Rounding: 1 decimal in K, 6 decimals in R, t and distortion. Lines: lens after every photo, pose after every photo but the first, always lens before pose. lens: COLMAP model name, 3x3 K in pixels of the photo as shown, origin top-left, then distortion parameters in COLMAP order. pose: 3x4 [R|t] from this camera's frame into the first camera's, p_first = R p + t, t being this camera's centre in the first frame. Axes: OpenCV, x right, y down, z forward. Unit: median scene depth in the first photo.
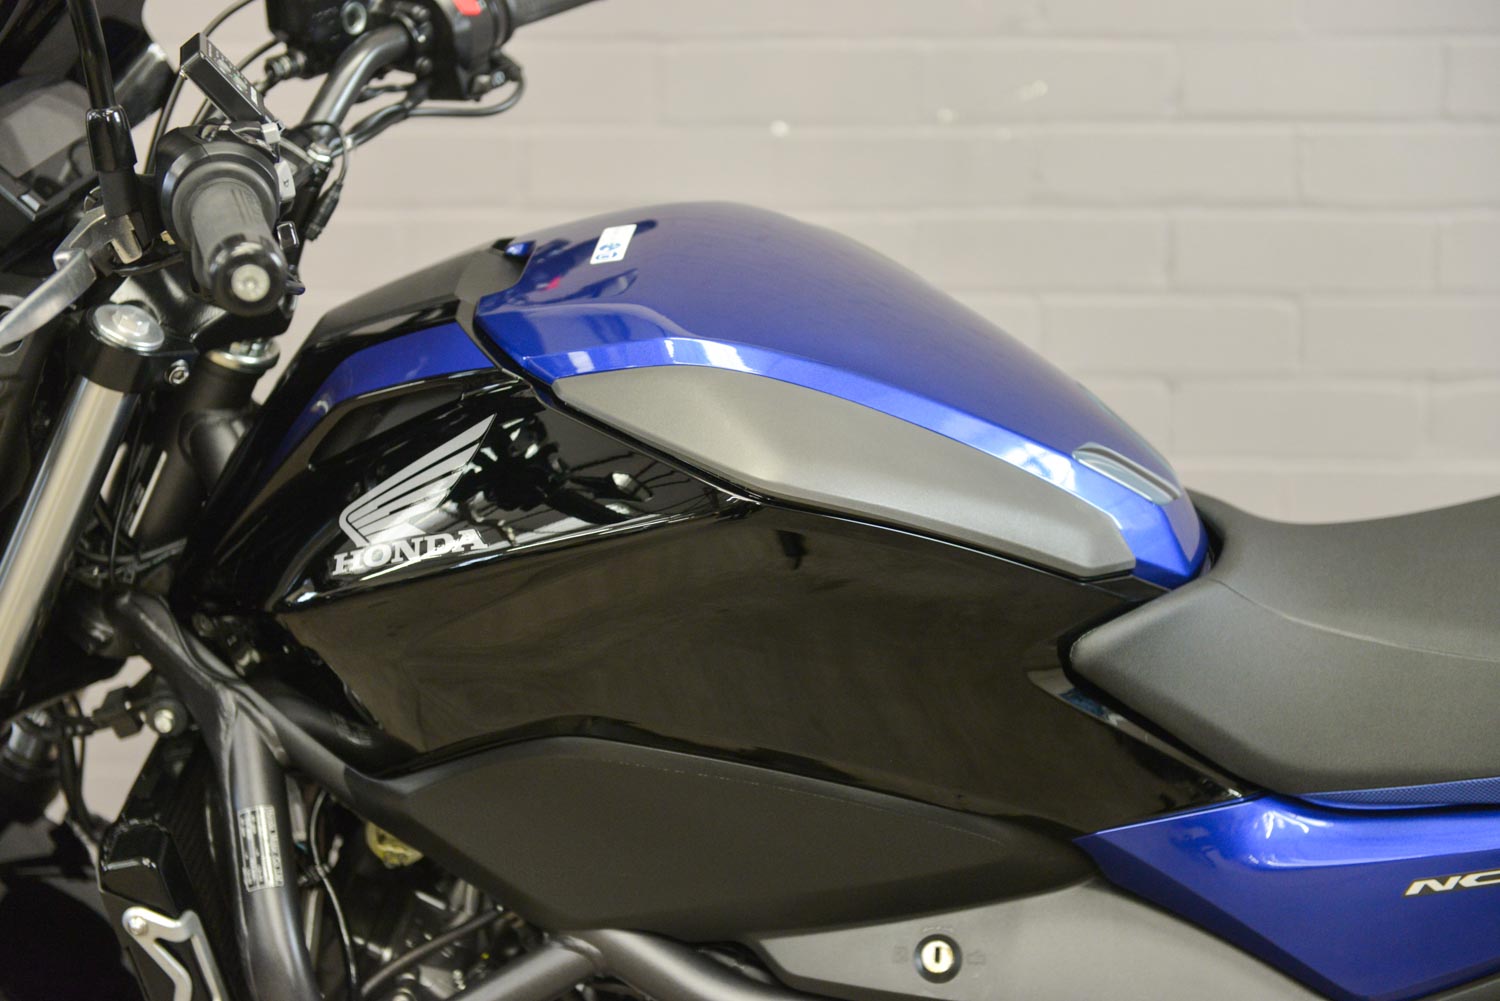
lens RADIAL K [[2822.4, 0, 837.6], [0, 2822.4, 475.0], [0, 0, 1]] dist [0.067767, 0.000000]
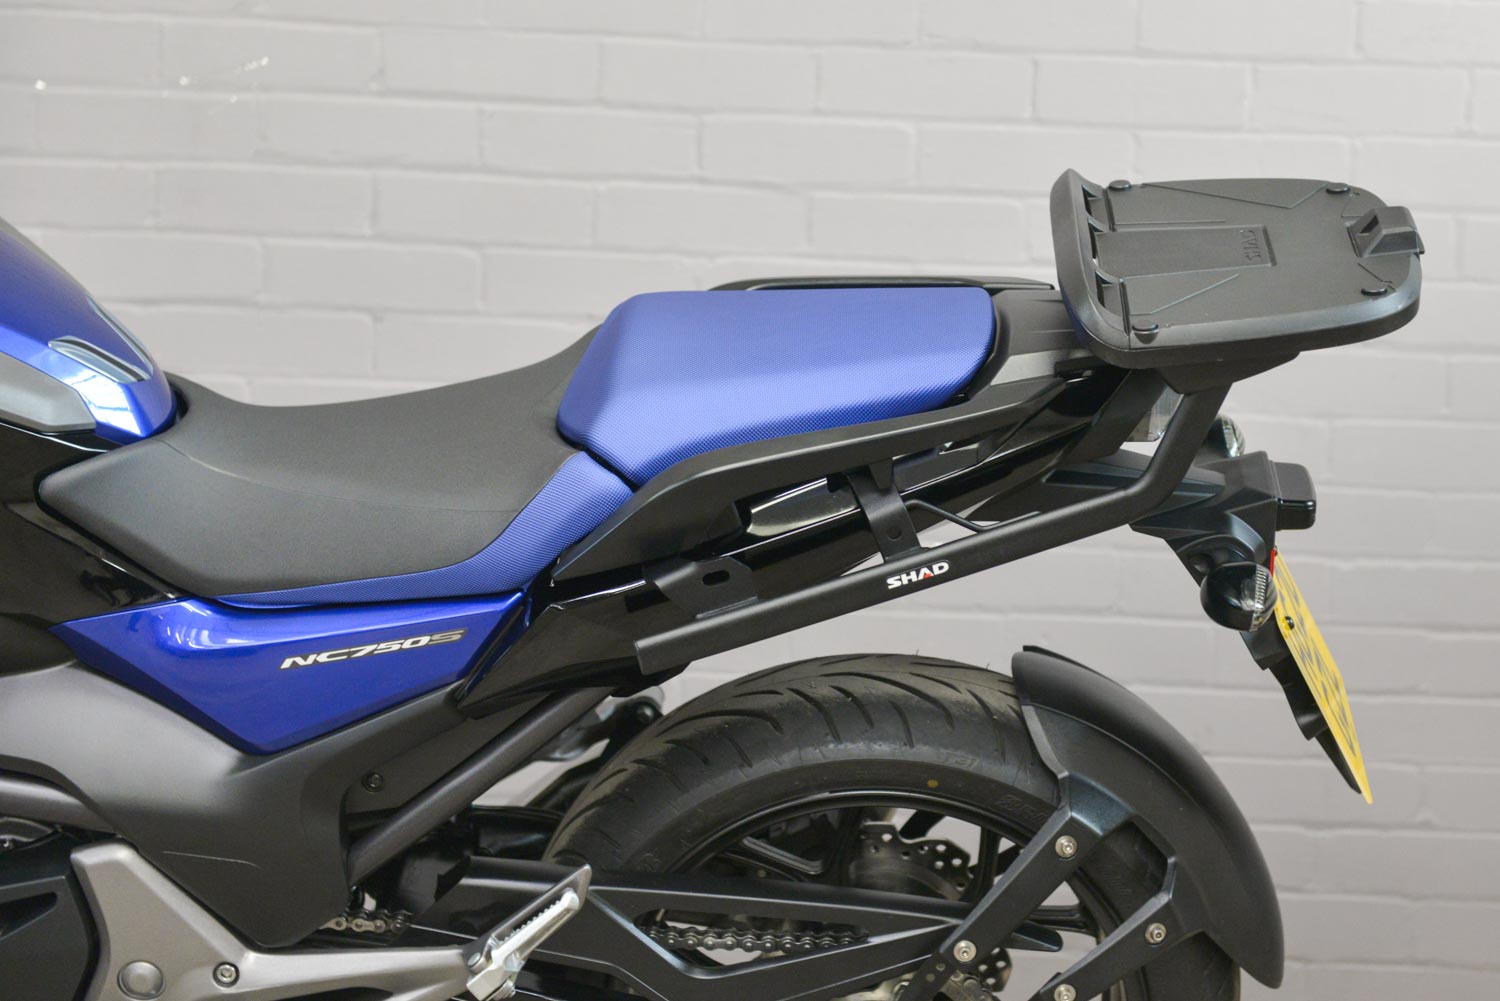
lens RADIAL K [[2822.4, 0, 738.4], [0, 2822.4, 453.6], [0, 0, 1]] dist [0.067767, 0.000000]
pose [[0.991657, 0.026073, 0.126242, 0.234431], [-0.026988, 0.999620, 0.005540, 0.028343], [-0.126050, -0.008901, 0.991984, -0.380297]]
